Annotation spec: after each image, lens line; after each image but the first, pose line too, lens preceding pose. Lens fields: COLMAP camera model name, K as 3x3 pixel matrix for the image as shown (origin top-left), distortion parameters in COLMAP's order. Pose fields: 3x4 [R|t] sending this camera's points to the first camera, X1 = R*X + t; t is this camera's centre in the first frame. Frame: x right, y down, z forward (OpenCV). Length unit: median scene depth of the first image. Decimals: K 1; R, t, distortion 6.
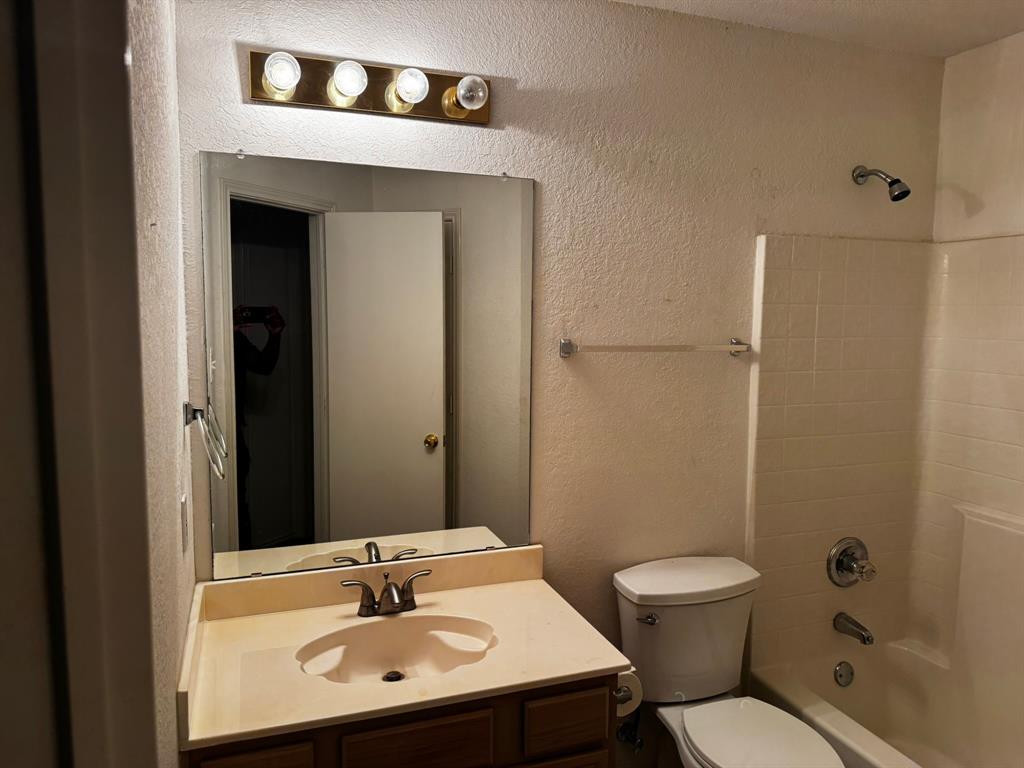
lens RADIAL K [[721.0, 0, 506.4], [0, 721.0, 384.8], [0, 0, 1]] dist [0.070338, -0.089073]
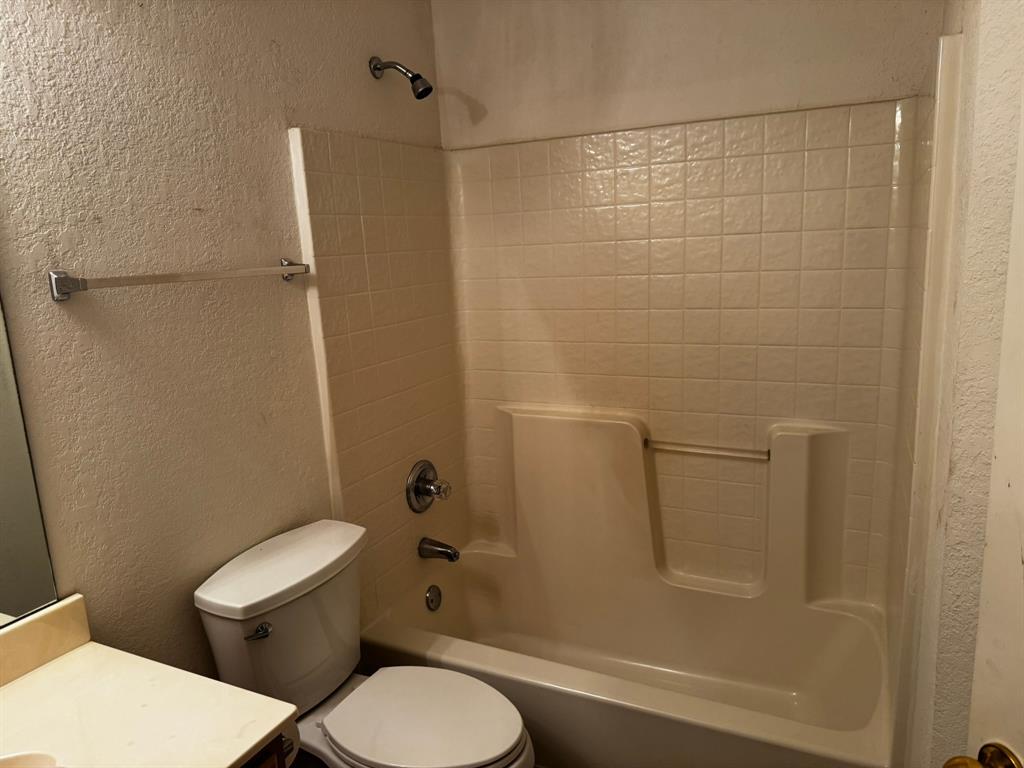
lens RADIAL K [[721.0, 0, 503.6], [0, 721.0, 385.8], [0, 0, 1]] dist [0.070338, -0.089073]
pose [[0.721689, -0.180437, 0.668286, -0.075244], [0.124537, 0.983521, 0.131062, -0.000445], [-0.680922, -0.011359, 0.732268, 0.242029]]
